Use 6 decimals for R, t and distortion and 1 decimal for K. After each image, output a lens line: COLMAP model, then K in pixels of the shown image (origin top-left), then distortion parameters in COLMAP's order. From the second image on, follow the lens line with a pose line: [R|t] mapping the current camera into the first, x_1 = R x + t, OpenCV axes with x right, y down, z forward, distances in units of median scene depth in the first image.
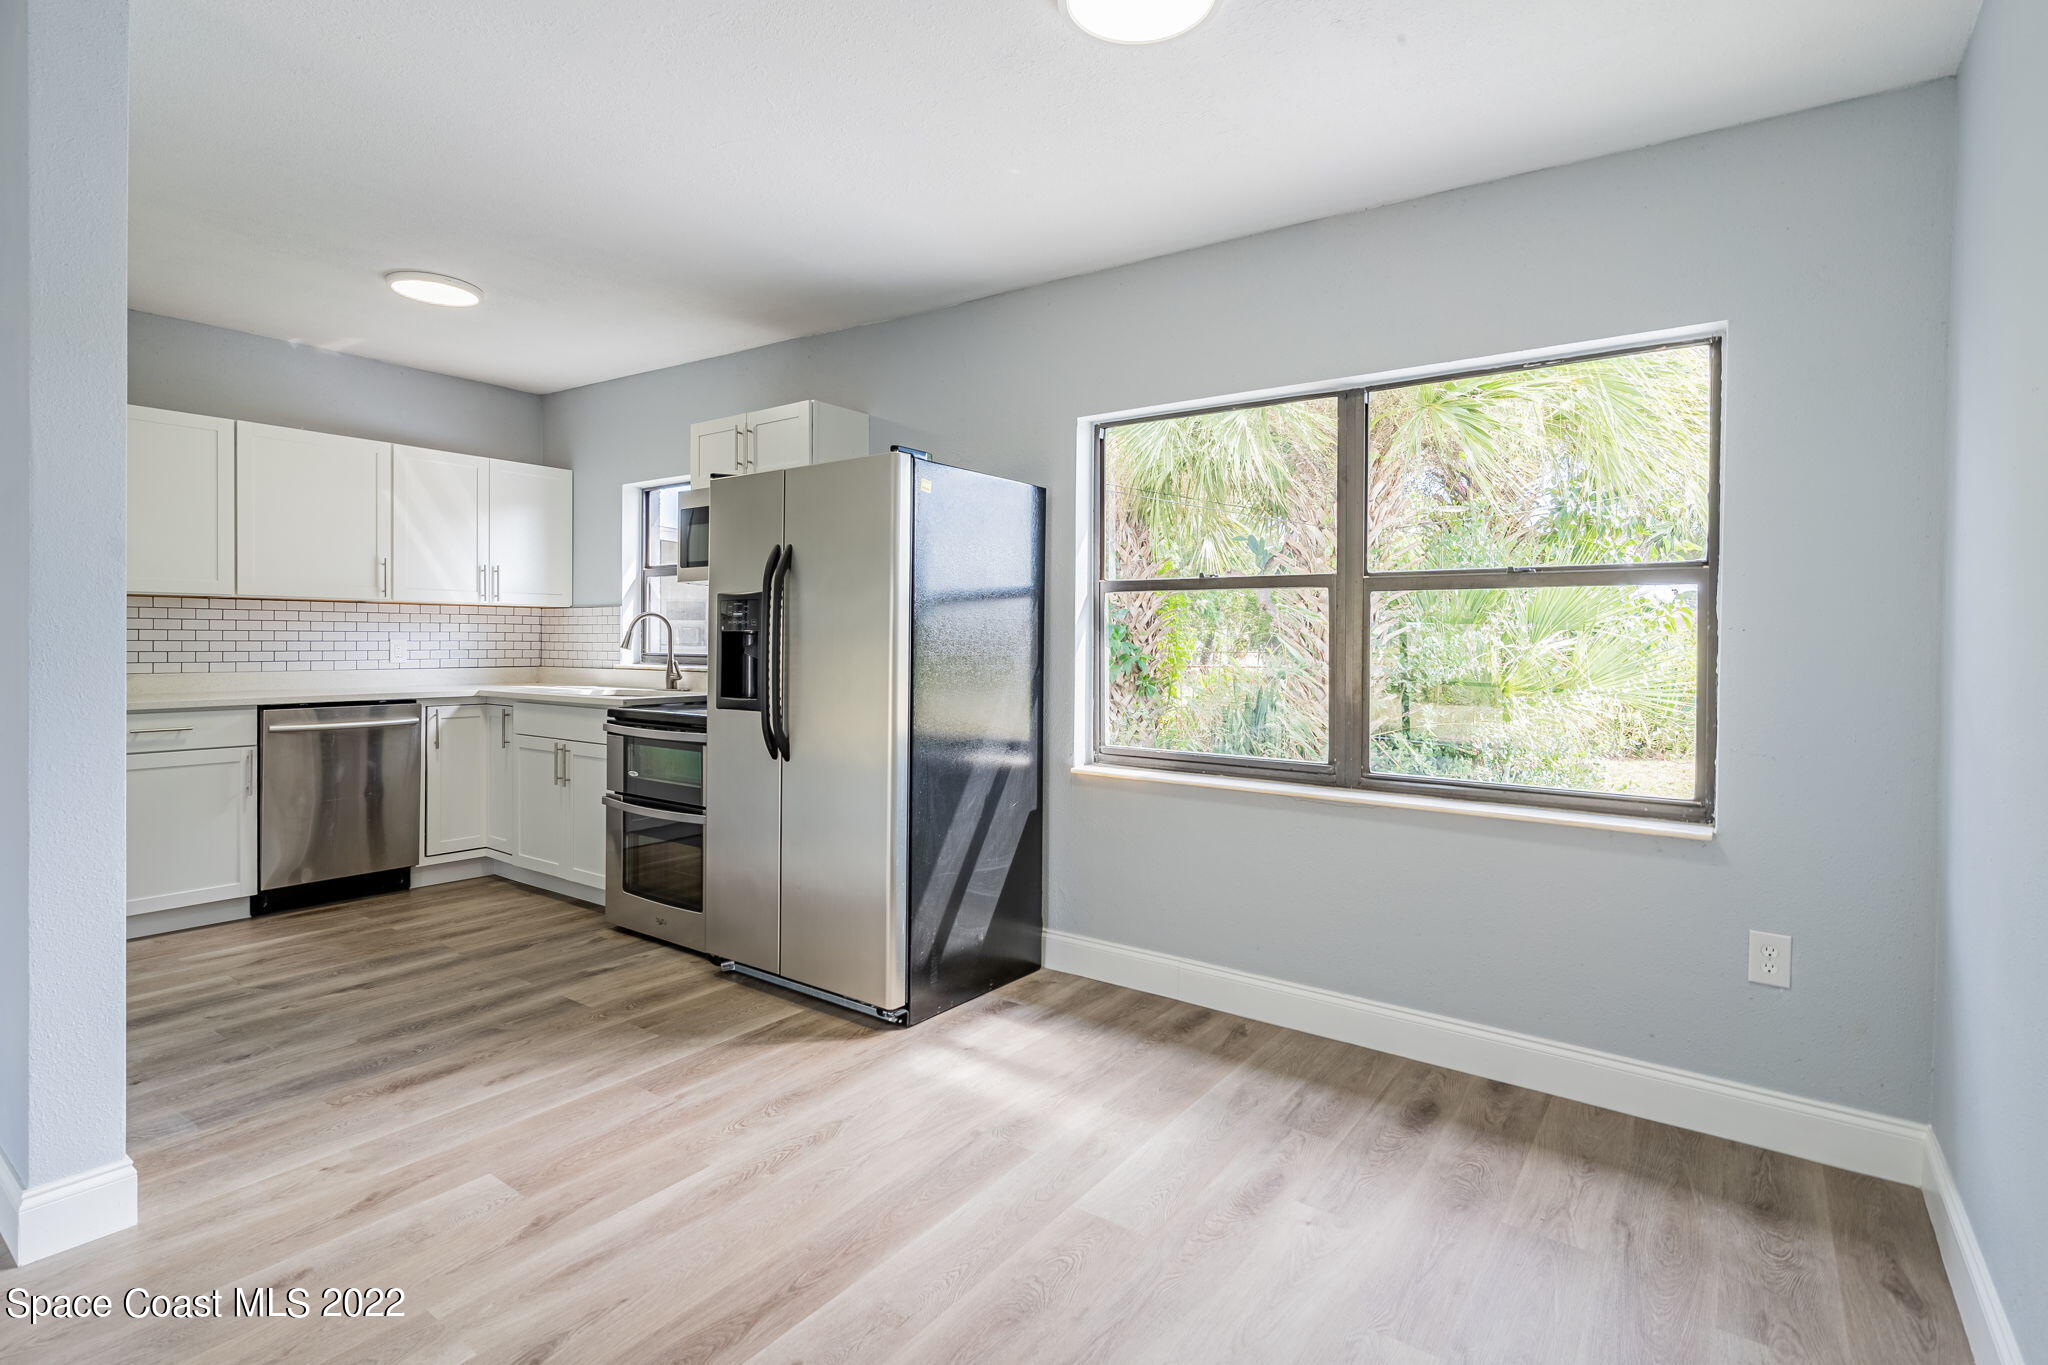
lens RADIAL K [[988.2, 0, 1009.9], [0, 988.2, 640.5], [0, 0, 1]] dist [0.008757, -0.001475]
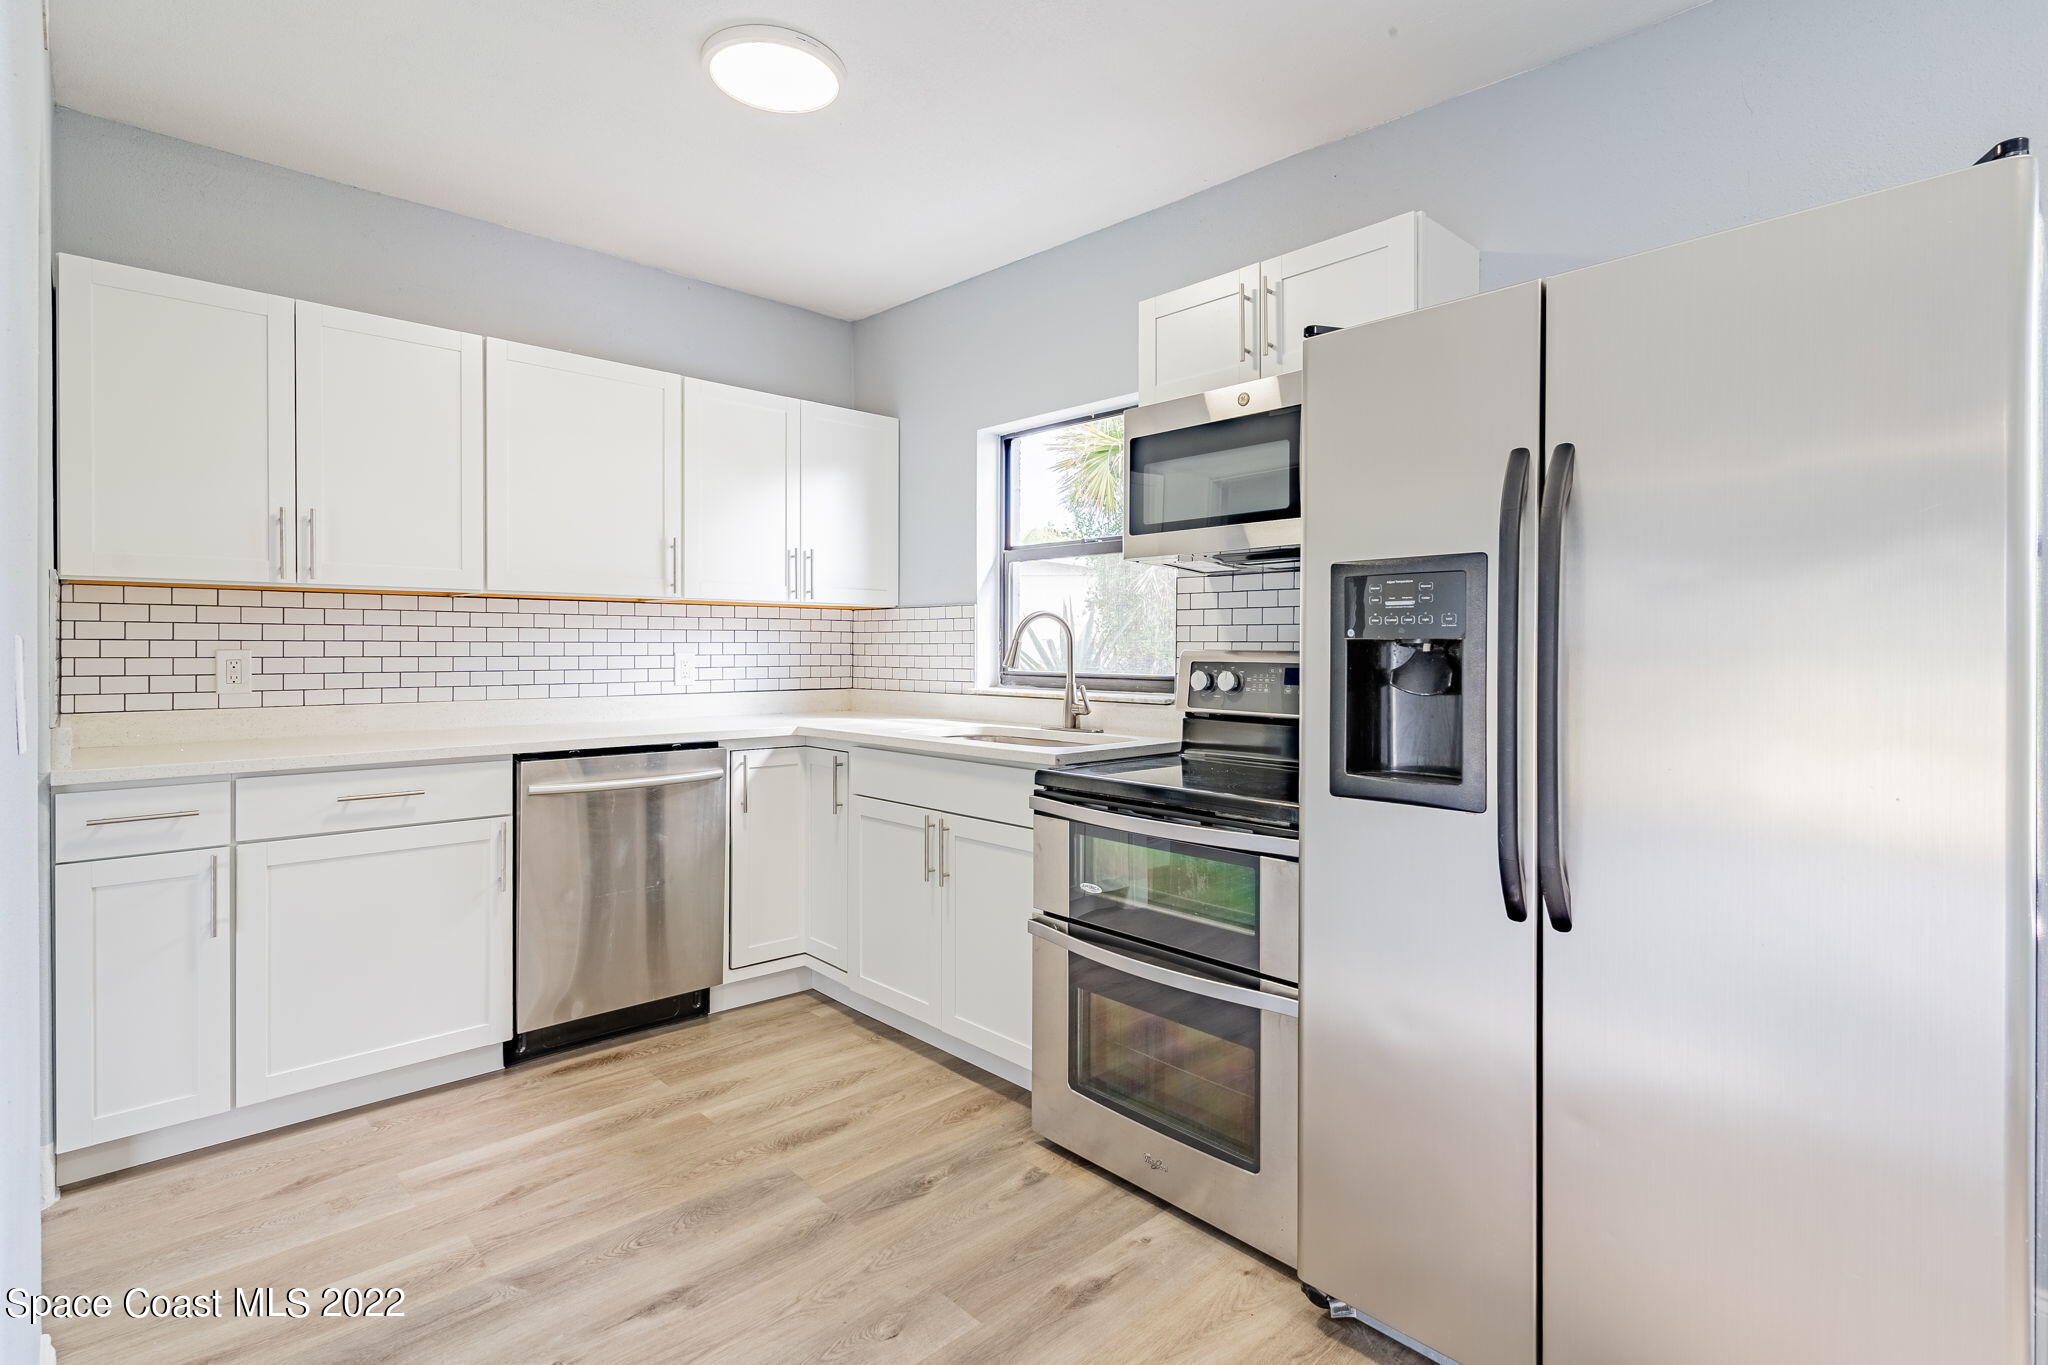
lens RADIAL K [[988.2, 0, 1009.2], [0, 988.2, 646.5], [0, 0, 1]] dist [0.008757, -0.001475]
pose [[0.982545, -0.002696, -0.186004, -0.364138], [0.002294, 0.999995, -0.002377, -0.005364], [0.186009, 0.001909, 0.982546, 0.485207]]
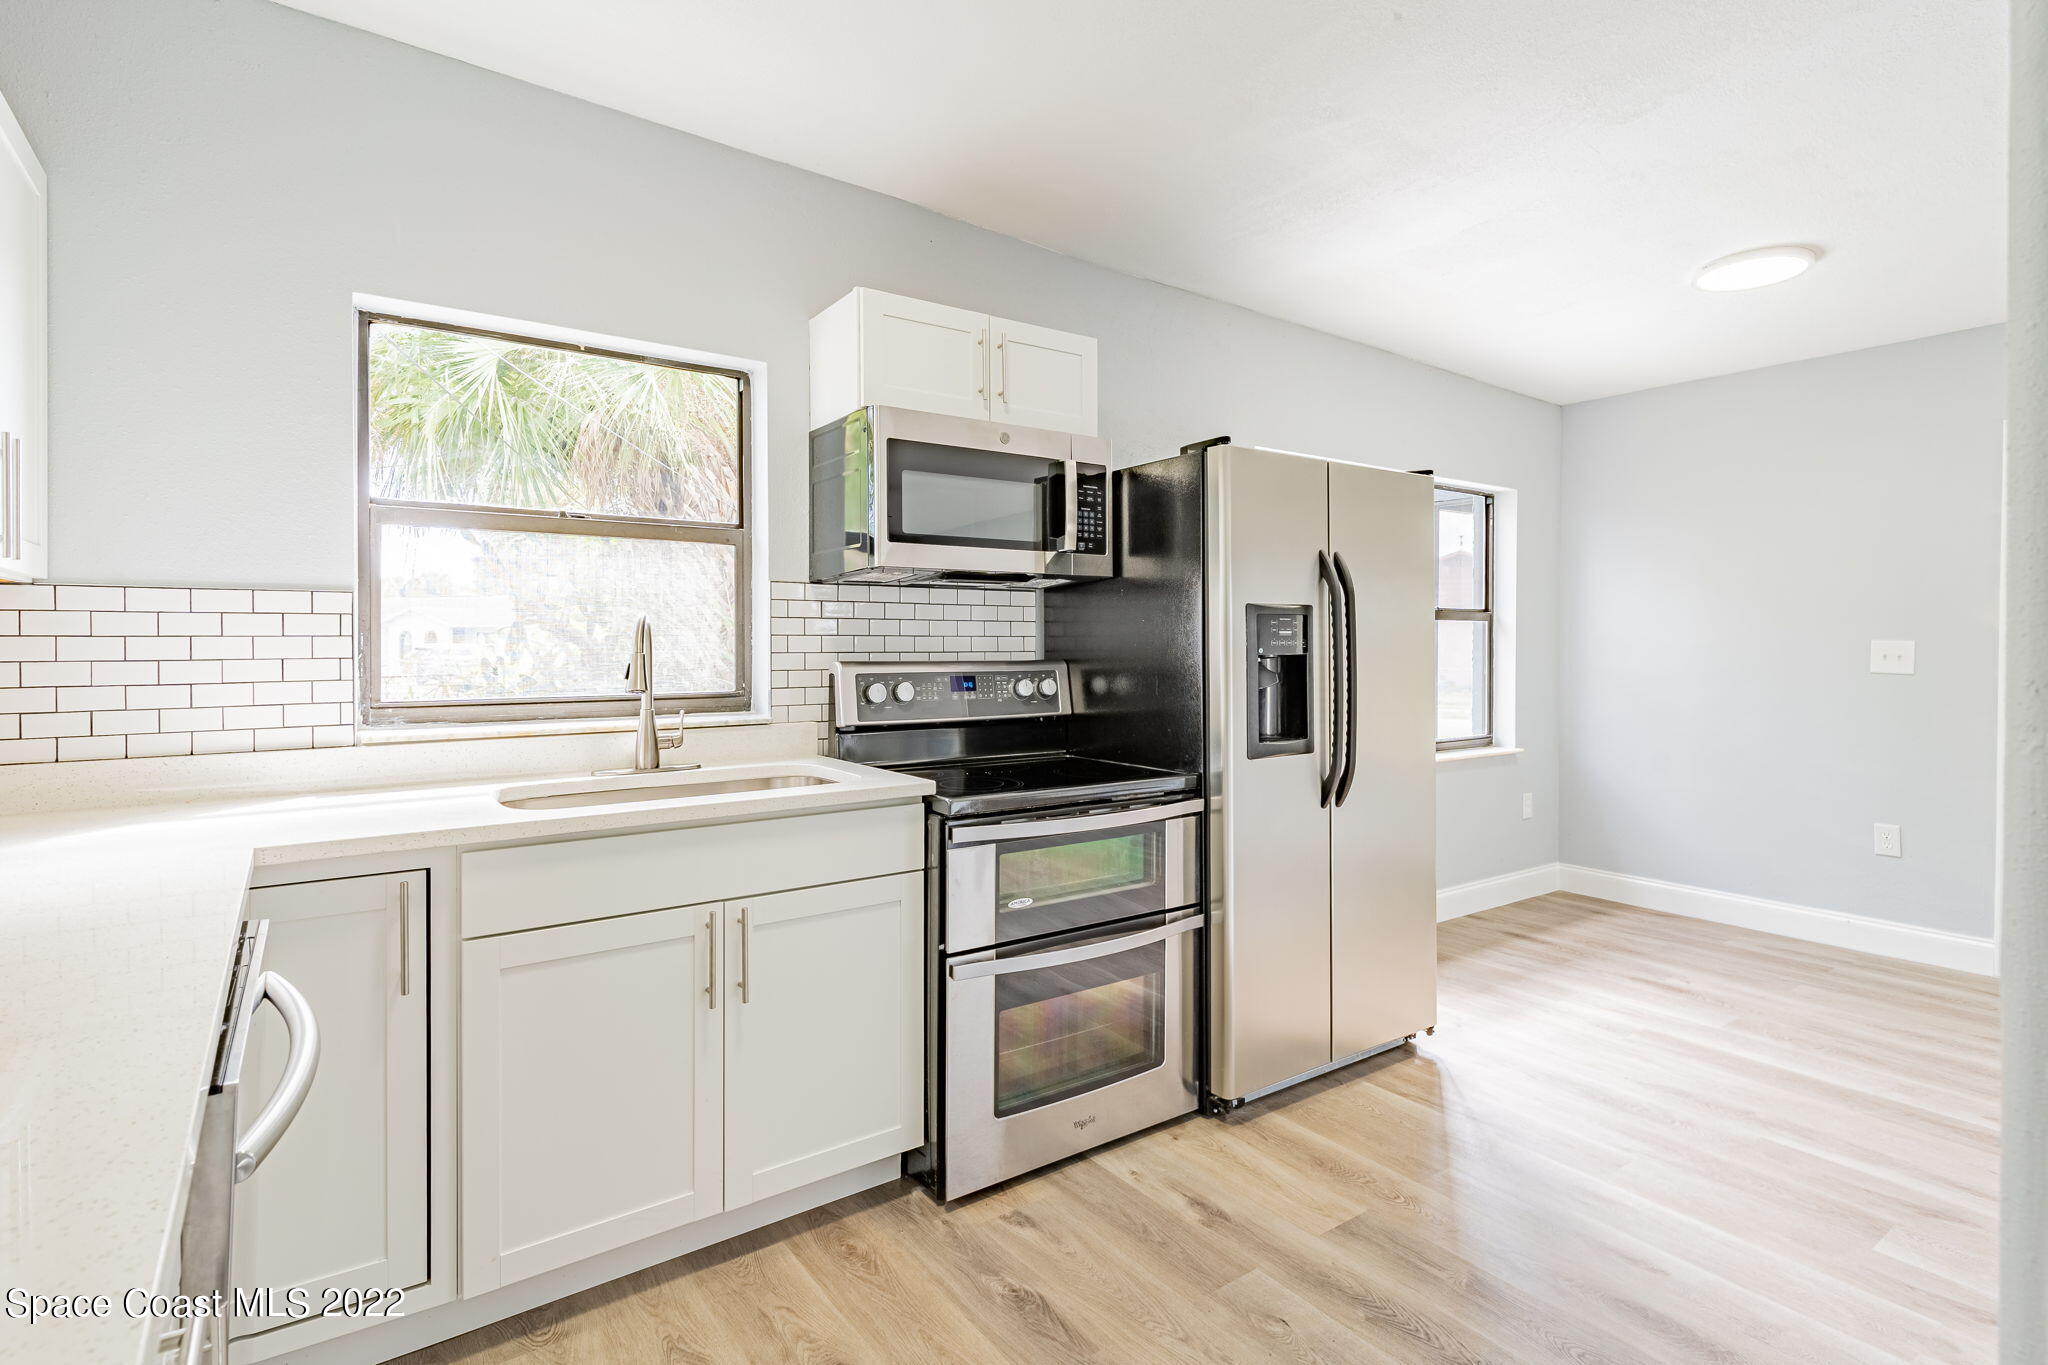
lens RADIAL K [[988.2, 0, 1030.1], [0, 988.2, 645.9], [0, 0, 1]] dist [0.008757, -0.001475]
pose [[0.319948, -0.010777, 0.947374, -1.051310], [0.002442, 0.999941, 0.010551, -0.024384], [-0.947432, -0.001063, 0.319955, 0.923210]]
